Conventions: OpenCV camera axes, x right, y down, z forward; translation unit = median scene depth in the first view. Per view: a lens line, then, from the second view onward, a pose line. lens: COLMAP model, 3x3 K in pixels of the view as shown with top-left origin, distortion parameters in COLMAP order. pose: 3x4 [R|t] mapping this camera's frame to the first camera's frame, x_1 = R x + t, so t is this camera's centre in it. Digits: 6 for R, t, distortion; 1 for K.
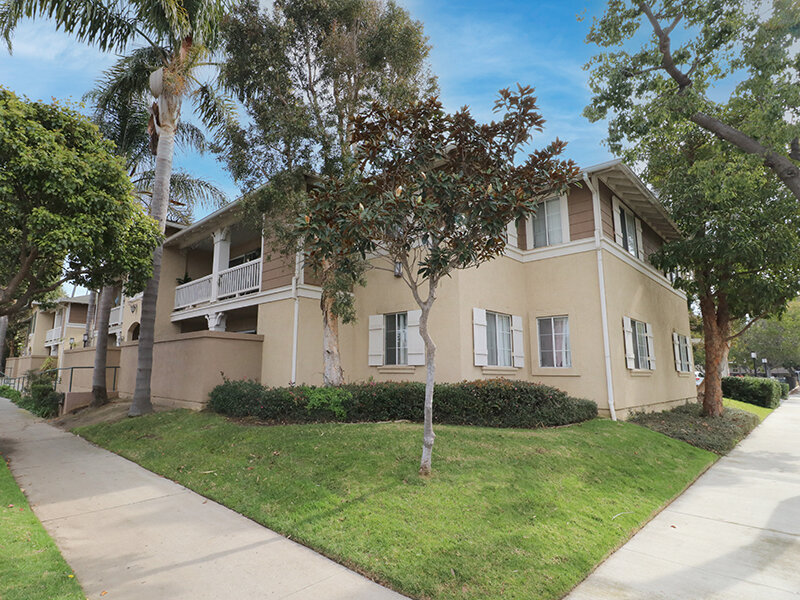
lens RADIAL K [[415.0, 0, 400.0], [0, 415.0, 300.0], [0, 0, 1]] dist [0.001679, 0.000303]
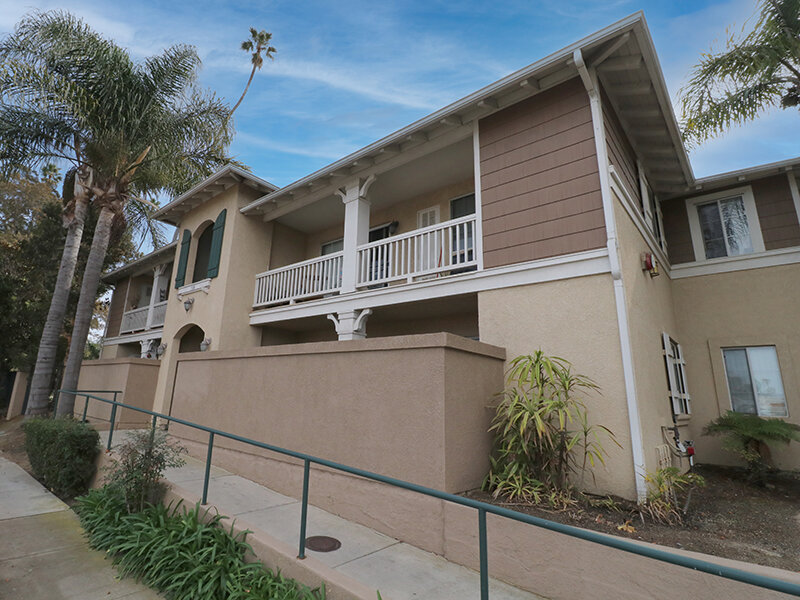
lens RADIAL K [[415.0, 0, 400.0], [0, 415.0, 300.0], [0, 0, 1]] dist [0.001679, 0.000303]
pose [[0.996346, 0.054340, 0.065887, -0.399236], [-0.048963, 0.995540, -0.080640, 0.058568], [-0.069975, 0.077119, 0.994563, 0.373225]]
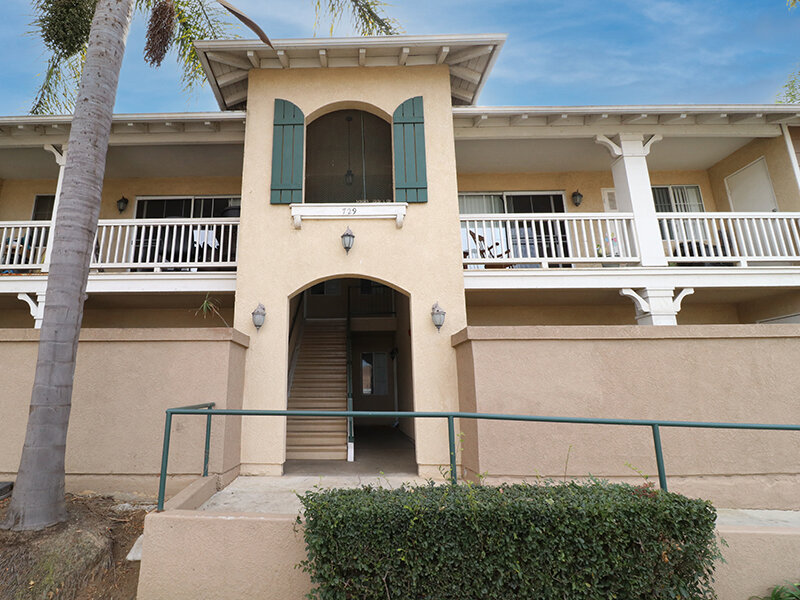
lens RADIAL K [[350.3, 0, 400.4], [0, 350.3, 324.3], [0, 0, 1]] dist [-0.009943, 0.000123]
pose [[0.731002, 0.124439, 0.670933, -1.664426], [-0.097333, 0.992193, -0.077976, 0.239473], [-0.675398, -0.008303, 0.737406, 1.584542]]
